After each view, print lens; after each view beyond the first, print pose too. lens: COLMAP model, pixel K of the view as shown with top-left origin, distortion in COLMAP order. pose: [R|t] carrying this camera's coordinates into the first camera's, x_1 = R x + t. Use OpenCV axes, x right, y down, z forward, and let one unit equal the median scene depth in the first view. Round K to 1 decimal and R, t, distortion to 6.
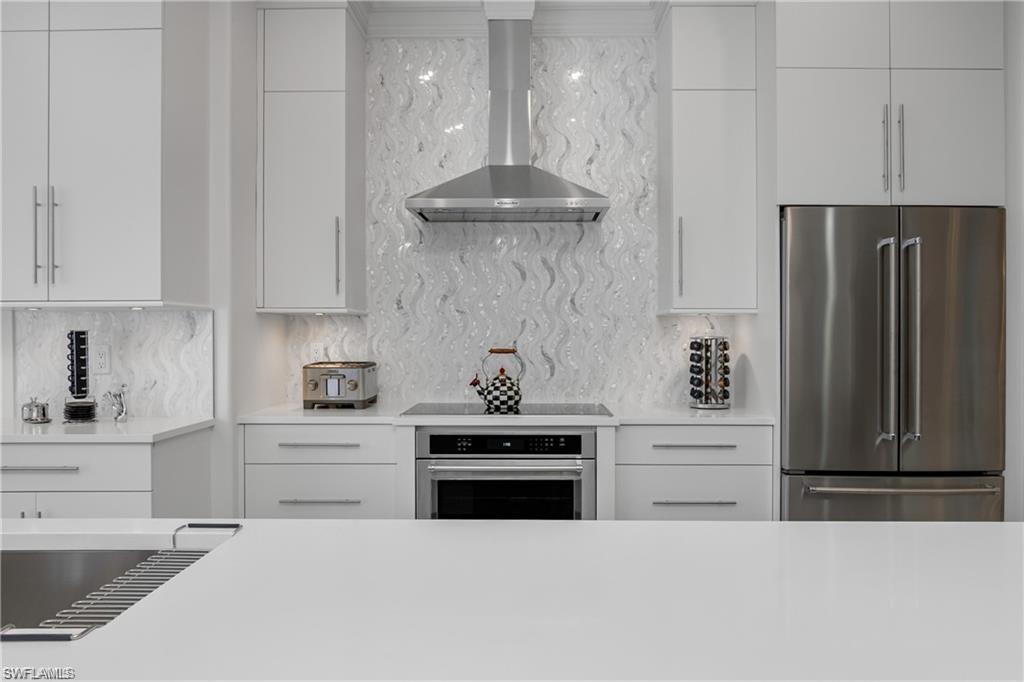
lens RADIAL K [[758.8, 0, 545.3], [0, 758.8, 329.9], [0, 0, 1]] dist [0.007411, -0.001262]
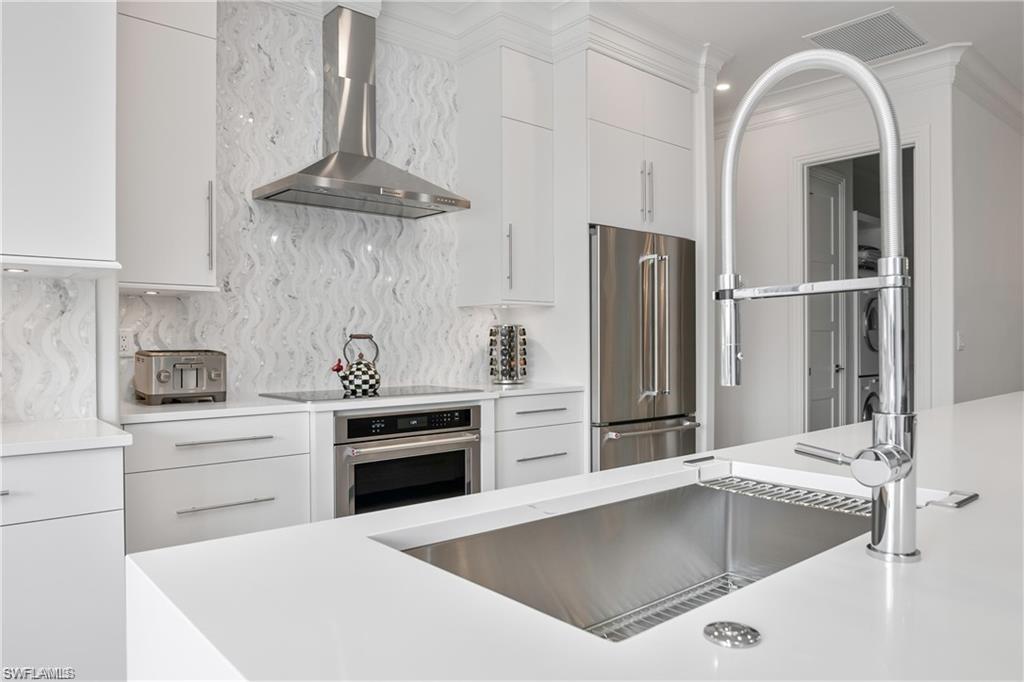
lens RADIAL K [[691.9, 0, 512.0], [0, 691.9, 341.0], [0, 0, 1]] dist [-0.009029, -0.002465]
pose [[0.748718, -0.004208, 0.662875, -0.518254], [0.000536, 0.999983, 0.005742, 0.028810], [-0.662888, -0.003943, 0.748708, 0.170513]]
